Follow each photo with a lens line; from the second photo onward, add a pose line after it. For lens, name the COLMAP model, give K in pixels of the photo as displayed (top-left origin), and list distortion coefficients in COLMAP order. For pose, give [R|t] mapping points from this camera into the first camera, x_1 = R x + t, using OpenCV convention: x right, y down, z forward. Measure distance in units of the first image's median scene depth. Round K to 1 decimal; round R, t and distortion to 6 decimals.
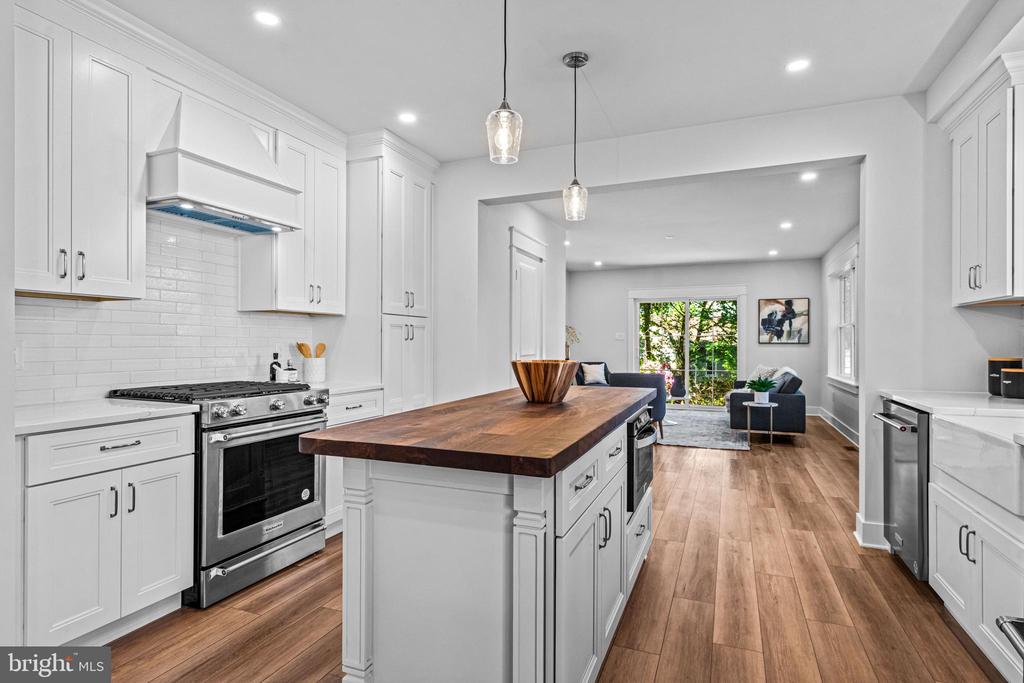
lens RADIAL K [[550.5, 0, 501.8], [0, 550.5, 346.0], [0, 0, 1]] dist [0.000010, -0.003897]
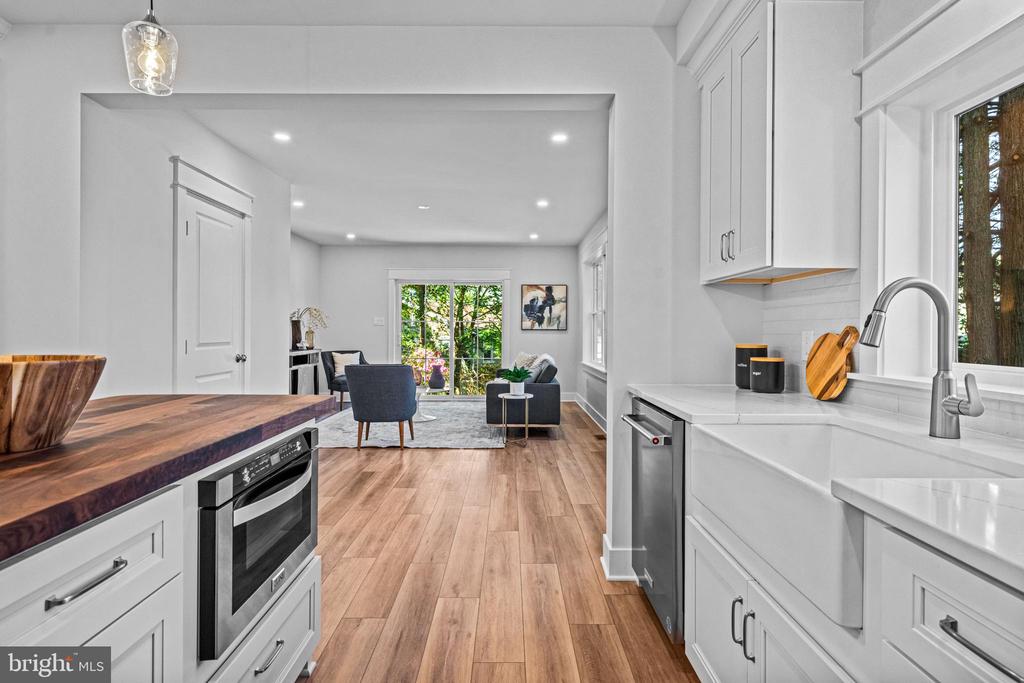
lens RADIAL K [[550.5, 0, 512.3], [0, 550.5, 335.7], [0, 0, 1]] dist [0.000010, -0.003897]
pose [[0.921115, 0.000149, 0.389291, 0.155544], [-0.002067, 0.999988, 0.004508, 0.003022], [-0.389286, -0.004957, 0.921104, 0.231665]]
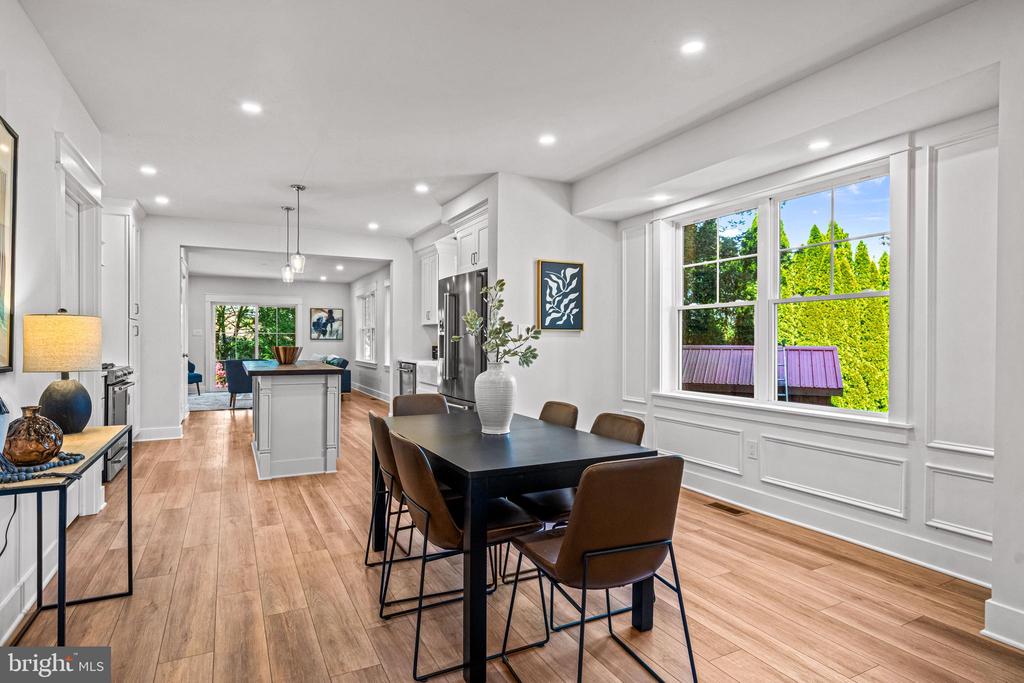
lens RADIAL K [[550.5, 0, 510.8], [0, 550.5, 342.0], [0, 0, 1]] dist [0.000010, -0.003897]
pose [[0.649742, -0.000734, 0.760154, -0.610585], [0.000555, 1.000000, 0.000491, 0.004600], [-0.760154, 0.000102, 0.649742, -0.699091]]
